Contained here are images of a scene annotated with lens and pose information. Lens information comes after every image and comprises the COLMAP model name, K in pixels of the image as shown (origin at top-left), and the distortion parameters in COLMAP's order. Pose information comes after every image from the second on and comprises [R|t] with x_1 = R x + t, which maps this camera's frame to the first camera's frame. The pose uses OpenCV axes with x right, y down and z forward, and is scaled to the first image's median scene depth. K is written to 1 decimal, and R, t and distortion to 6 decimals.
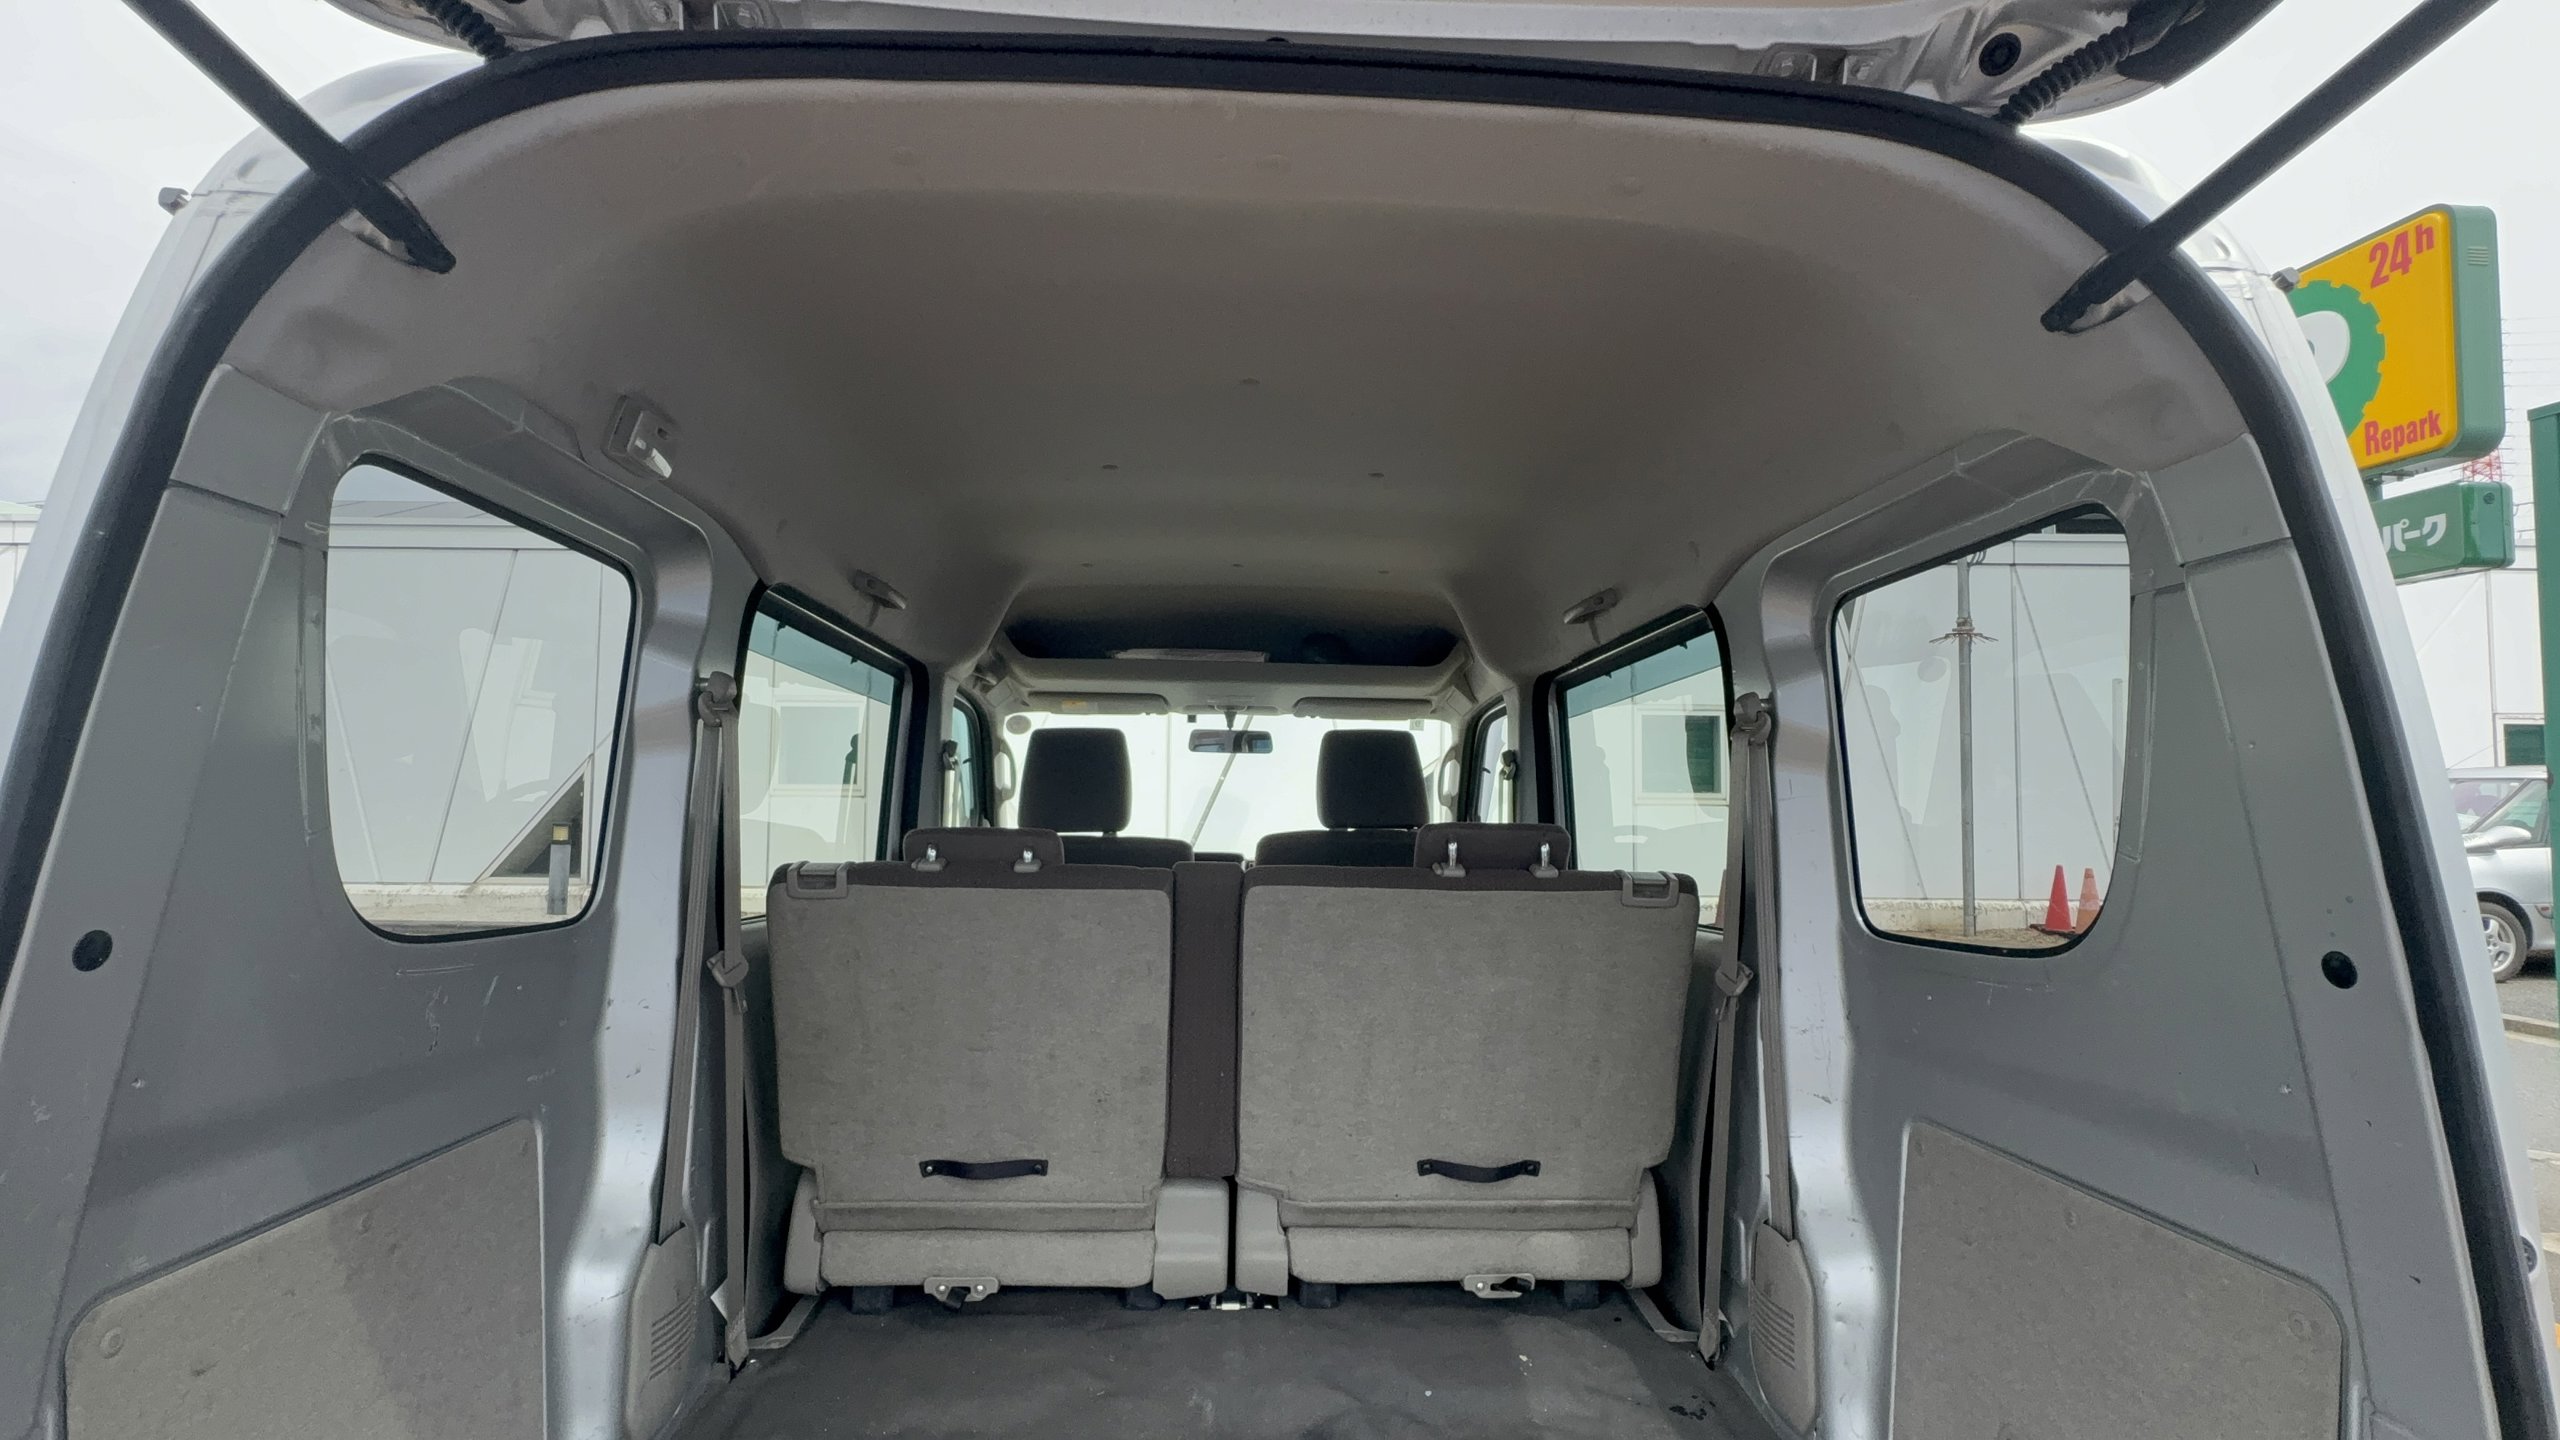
lens RADIAL K [[1158.9, 0, 1280.0], [0, 1158.9, 720.0], [0, 0, 1]] dist [-0.001579, -0.000387]
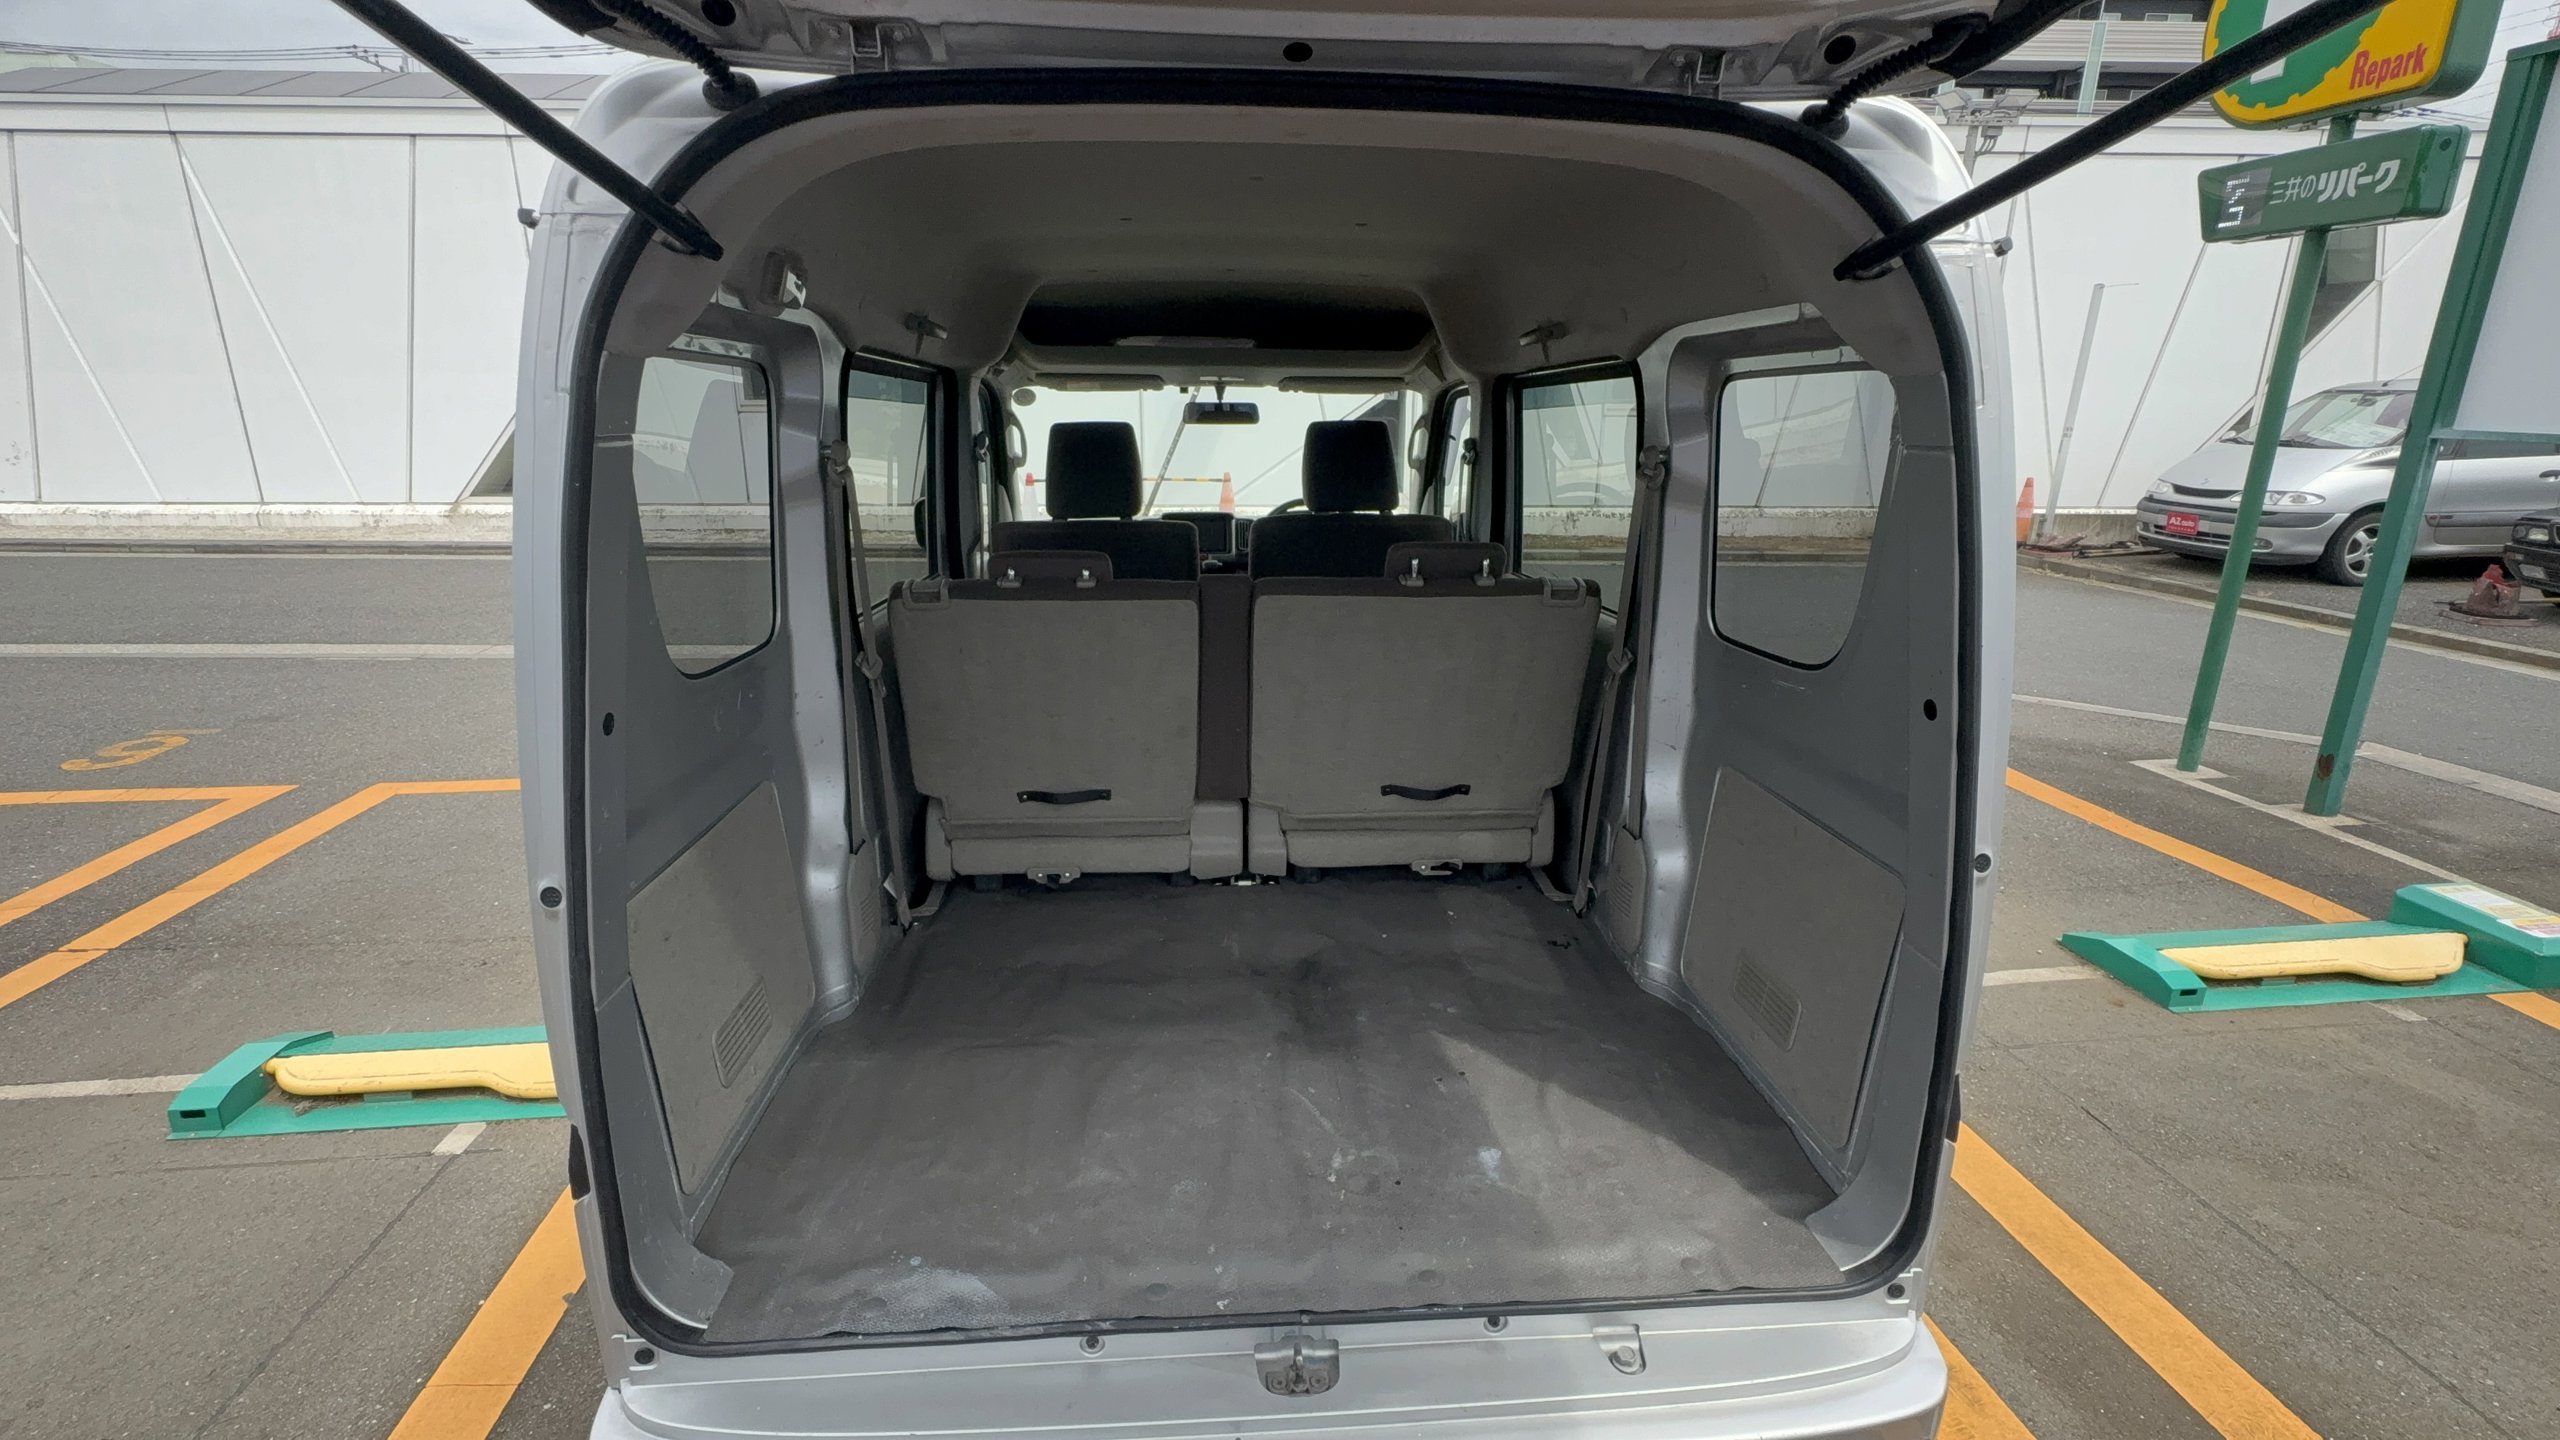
lens RADIAL K [[1176.0, 0, 1279.0], [0, 1176.0, 714.5], [0, 0, 1]] dist [-0.001385, -0.001101]
pose [[0.999619, -0.012060, 0.024824, -0.035081], [0.002997, 0.941583, 0.336767, -0.165772], [-0.027435, -0.336564, 0.941261, -0.272717]]
